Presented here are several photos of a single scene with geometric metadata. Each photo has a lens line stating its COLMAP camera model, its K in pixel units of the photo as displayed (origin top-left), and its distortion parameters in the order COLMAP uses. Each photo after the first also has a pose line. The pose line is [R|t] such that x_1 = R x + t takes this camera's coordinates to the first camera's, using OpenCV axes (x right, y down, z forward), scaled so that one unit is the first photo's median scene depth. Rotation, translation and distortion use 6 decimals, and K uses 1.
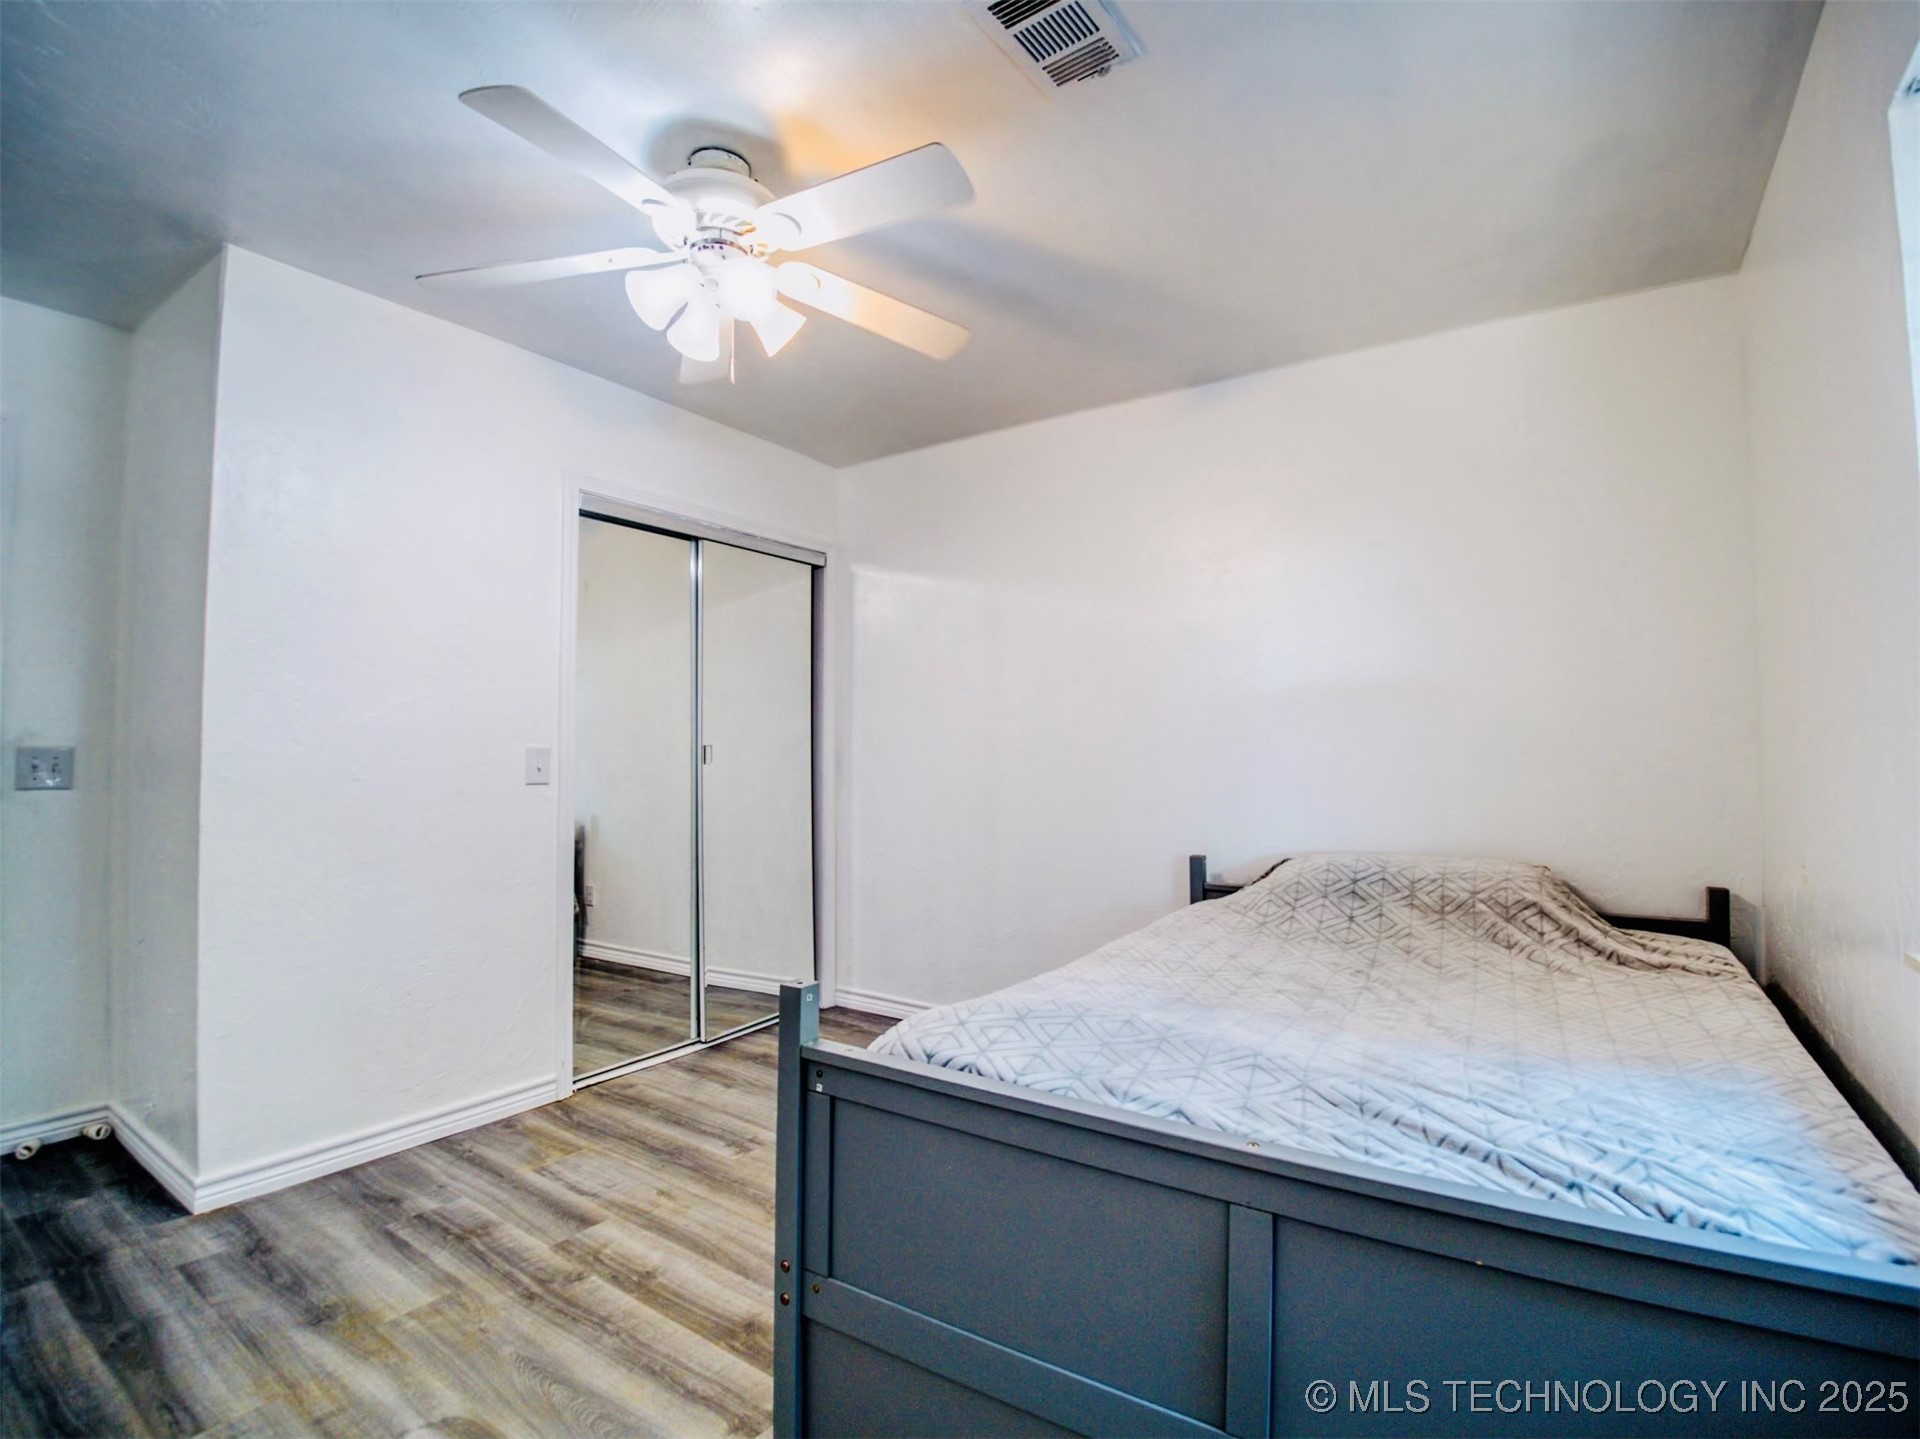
lens RADIAL K [[921.3, 0, 959.6], [0, 921.3, 729.1], [0, 0, 1]] dist [-0.037577, -0.003106]
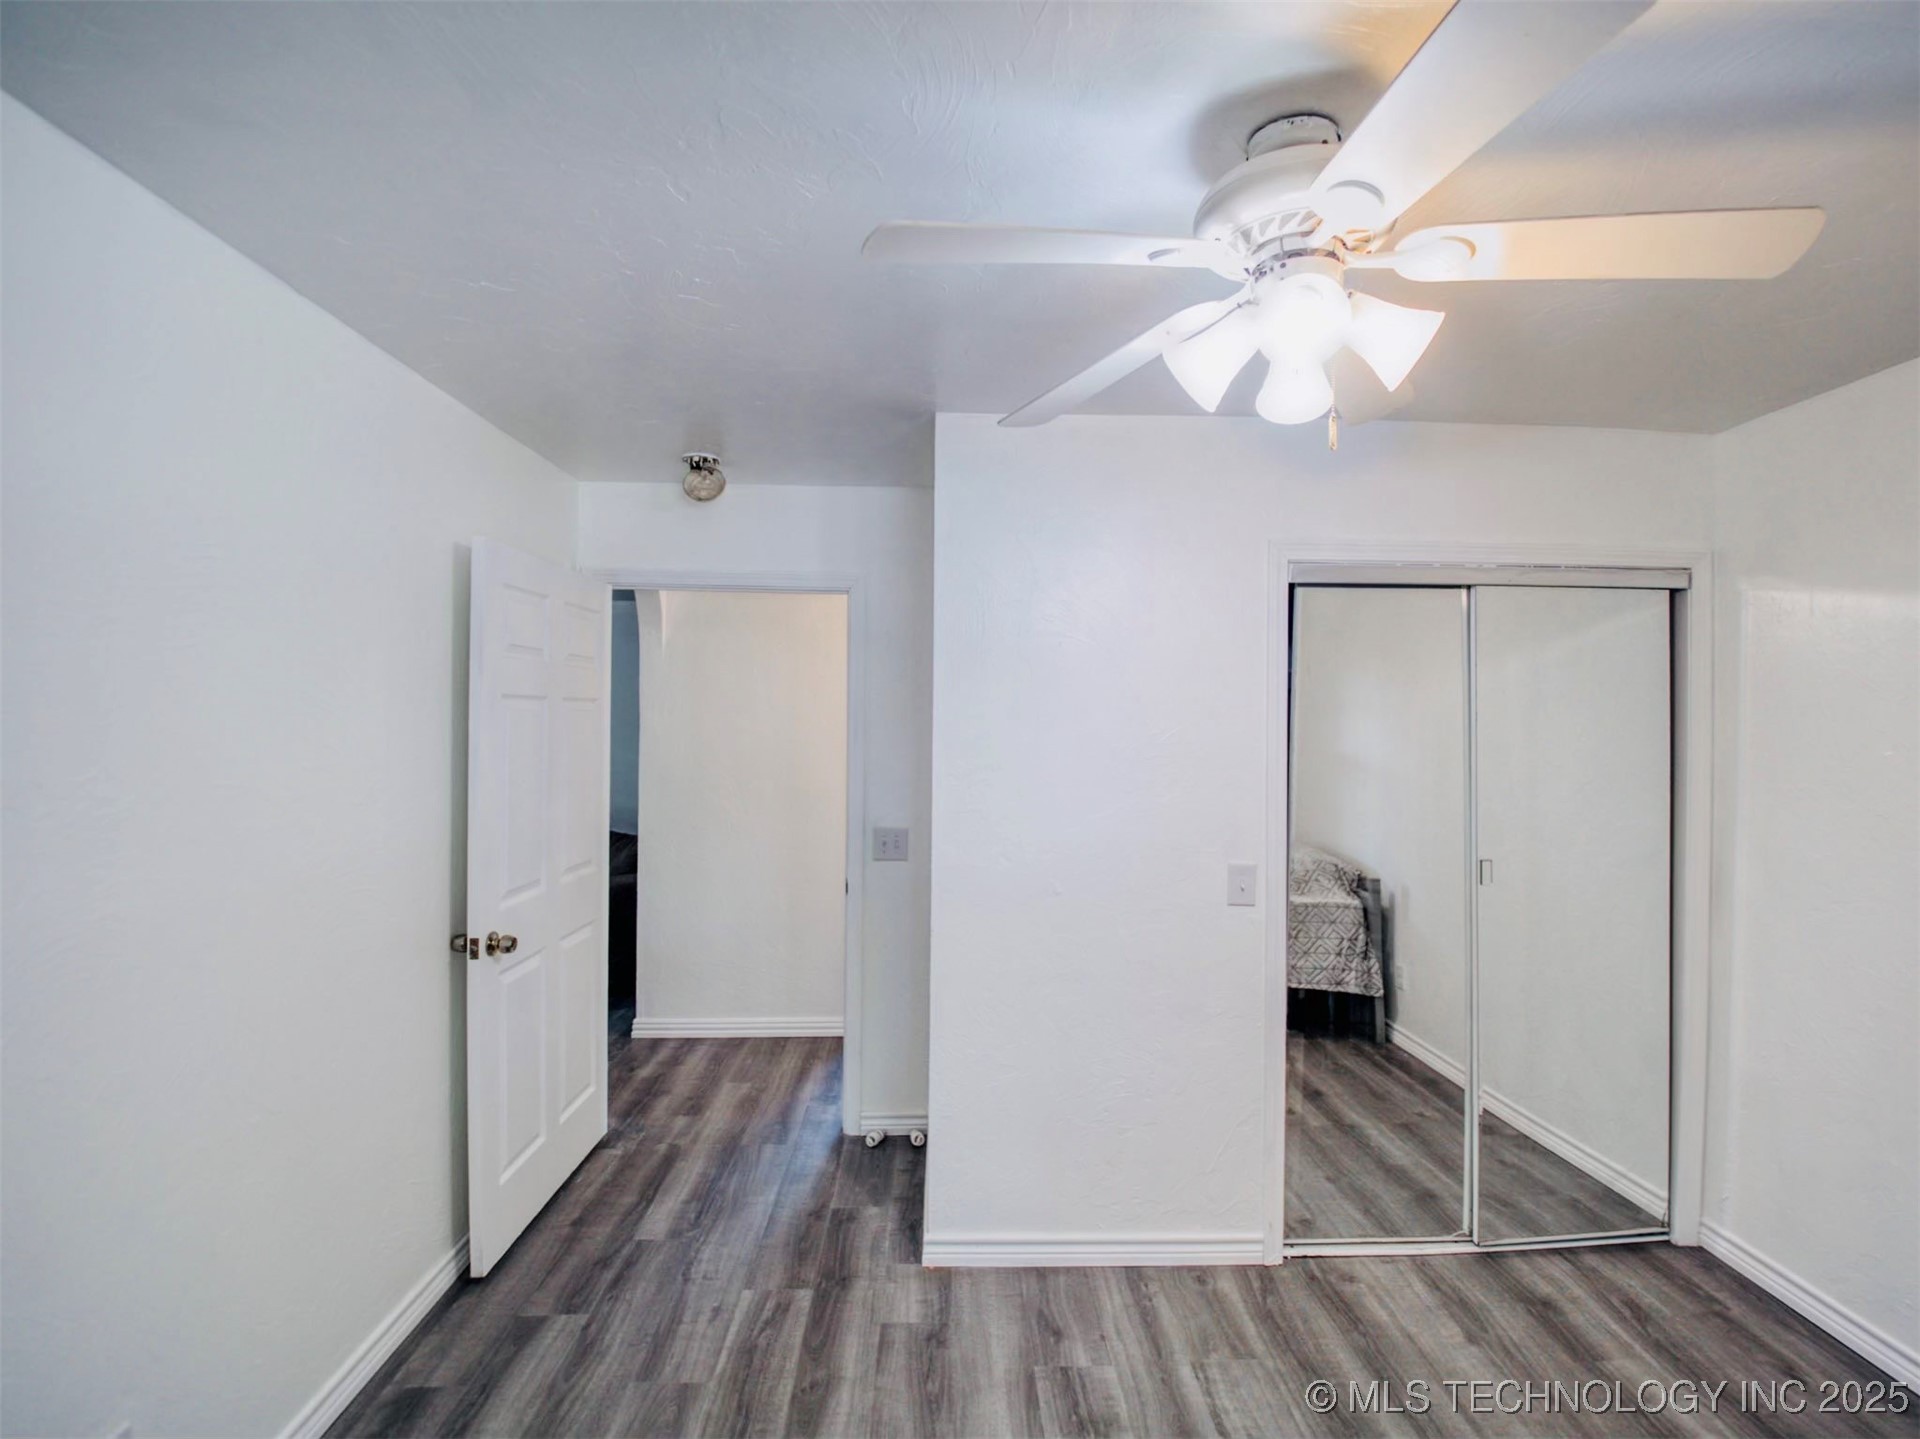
lens RADIAL K [[921.3, 0, 959.2], [0, 921.3, 719.3], [0, 0, 1]] dist [-0.037577, -0.003106]
pose [[0.589125, -0.001968, -0.808039, 0.105800], [0.012812, 0.999894, 0.006905, -0.148482], [0.807940, -0.014421, 0.589088, 0.299738]]
